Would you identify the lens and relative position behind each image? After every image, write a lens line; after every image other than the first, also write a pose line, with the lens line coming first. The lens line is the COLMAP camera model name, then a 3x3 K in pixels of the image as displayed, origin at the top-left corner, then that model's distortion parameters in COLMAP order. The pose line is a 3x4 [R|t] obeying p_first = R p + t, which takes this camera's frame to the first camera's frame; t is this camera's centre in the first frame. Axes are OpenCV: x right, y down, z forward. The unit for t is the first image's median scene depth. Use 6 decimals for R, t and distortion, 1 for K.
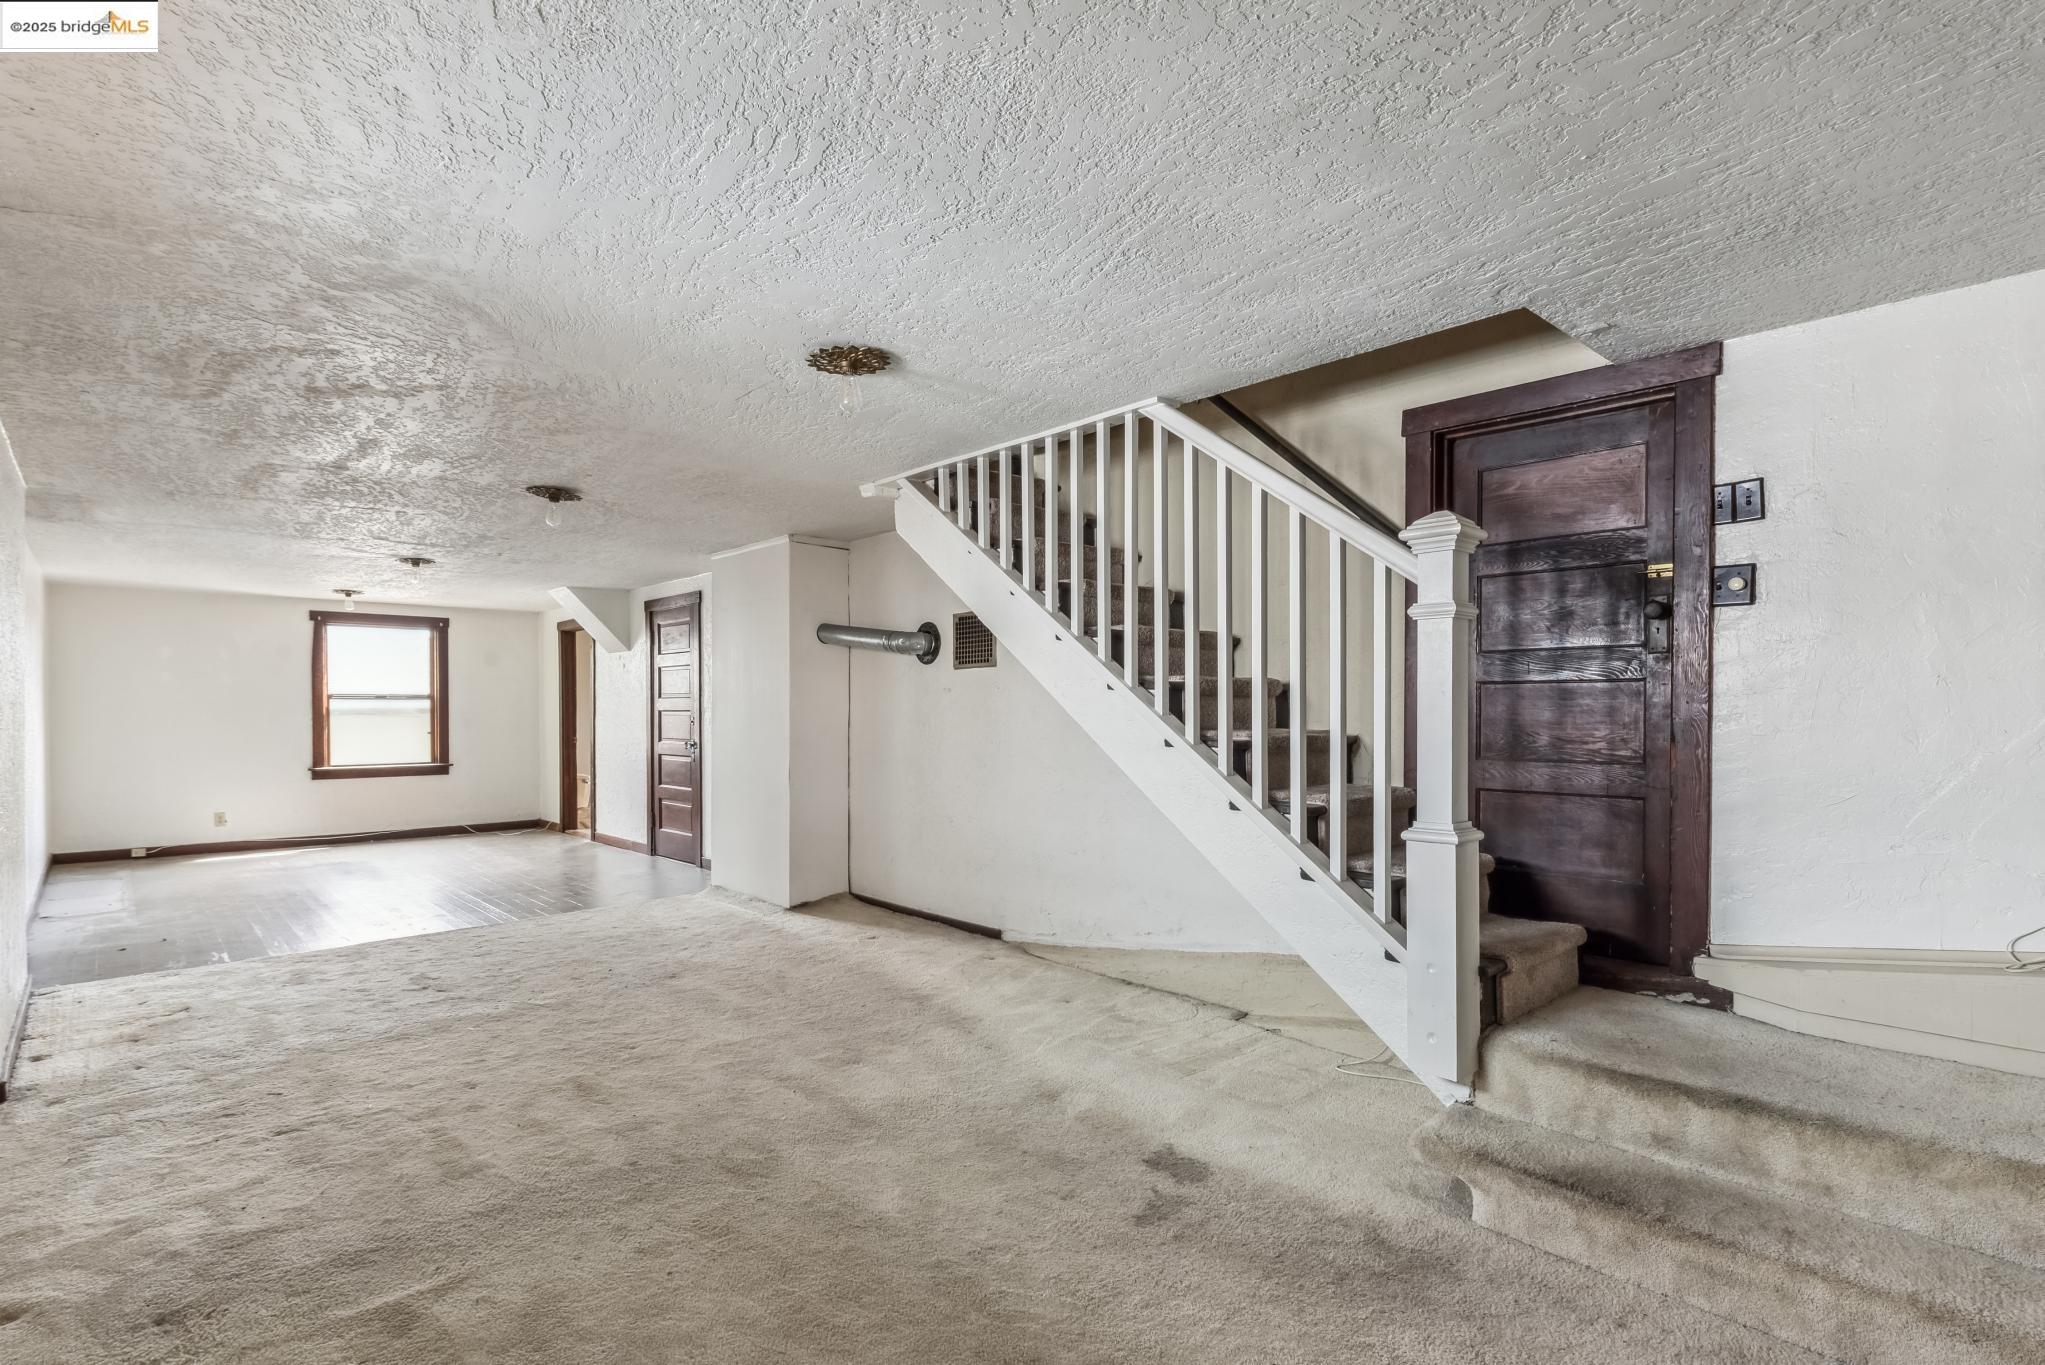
lens RADIAL K [[985.3, 0, 1020.4], [0, 985.3, 720.1], [0, 0, 1]] dist [0.010854, -0.000050]
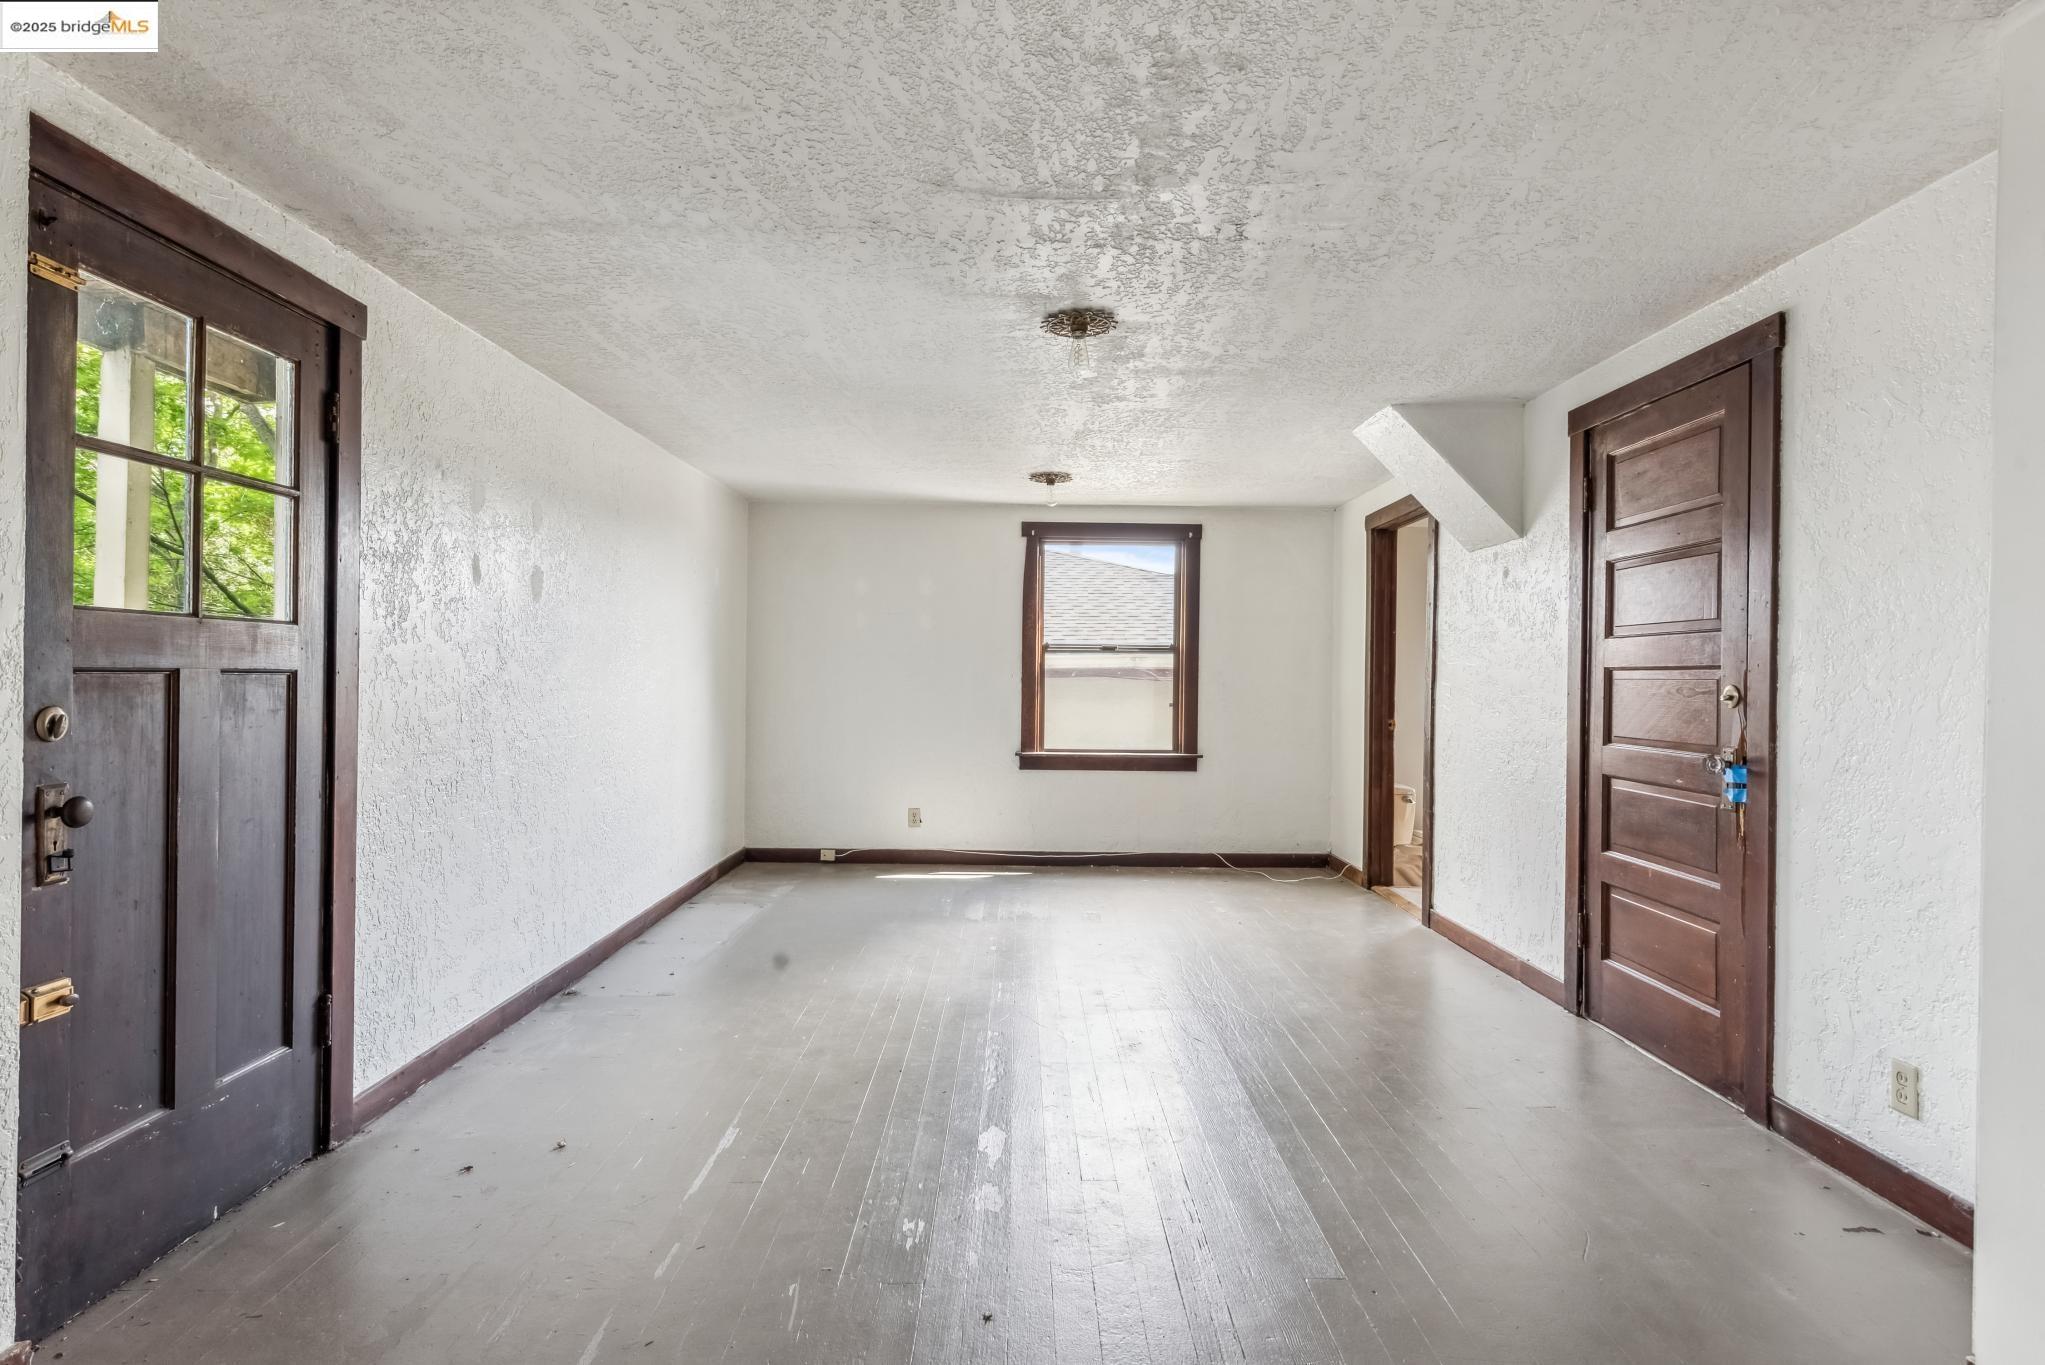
lens RADIAL K [[1010.0, 0, 1012.7], [0, 1010.0, 679.4], [0, 0, 1]] dist [0.011546, -0.000928]
pose [[0.721454, 0.011171, -0.692372, -0.231035], [-0.019197, 0.999808, -0.003872, 0.001116], [0.692196, 0.016085, 0.721530, 0.481691]]
